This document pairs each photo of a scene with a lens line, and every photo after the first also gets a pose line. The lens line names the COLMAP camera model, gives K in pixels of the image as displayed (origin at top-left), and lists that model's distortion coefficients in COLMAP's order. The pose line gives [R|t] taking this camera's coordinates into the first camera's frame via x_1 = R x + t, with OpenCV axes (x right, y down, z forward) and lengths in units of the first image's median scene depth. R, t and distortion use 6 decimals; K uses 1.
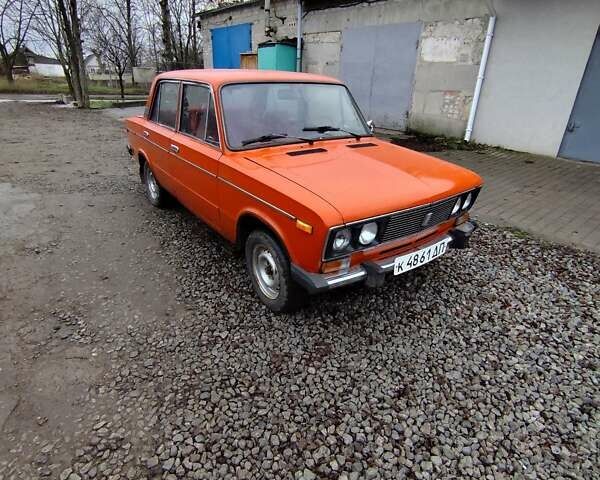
lens RADIAL K [[365.3, 0, 303.2], [0, 365.3, 239.9], [0, 0, 1]] dist [-0.027409, 0.017356]
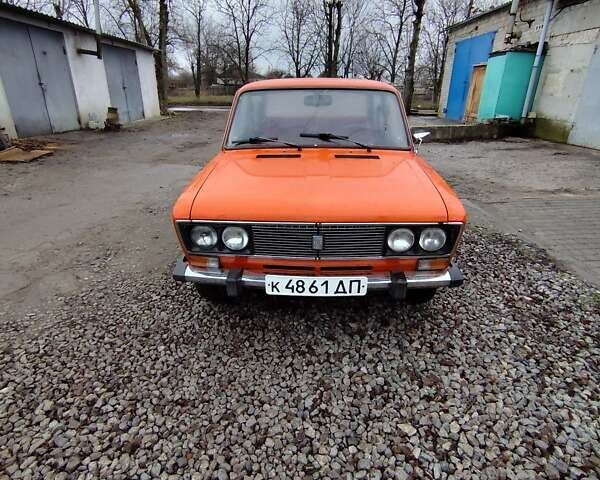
lens RADIAL K [[365.3, 0, 302.5], [0, 365.3, 238.9], [0, 0, 1]] dist [-0.027409, 0.017356]
pose [[0.773750, 0.219466, -0.594260, 0.740517], [-0.242882, 0.969160, 0.041679, -0.083758], [0.585081, 0.112086, 0.803192, 0.276944]]
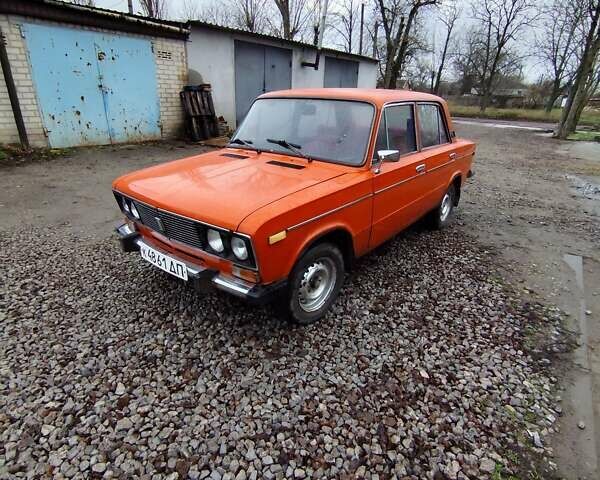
lens RADIAL K [[365.3, 0, 304.2], [0, 365.3, 239.9], [0, 0, 1]] dist [-0.027409, 0.017356]
pose [[0.228530, 0.342864, -0.911163, 1.247539], [-0.412502, 0.881865, 0.228379, -0.377754], [0.881826, 0.323665, 0.342964, 0.932155]]
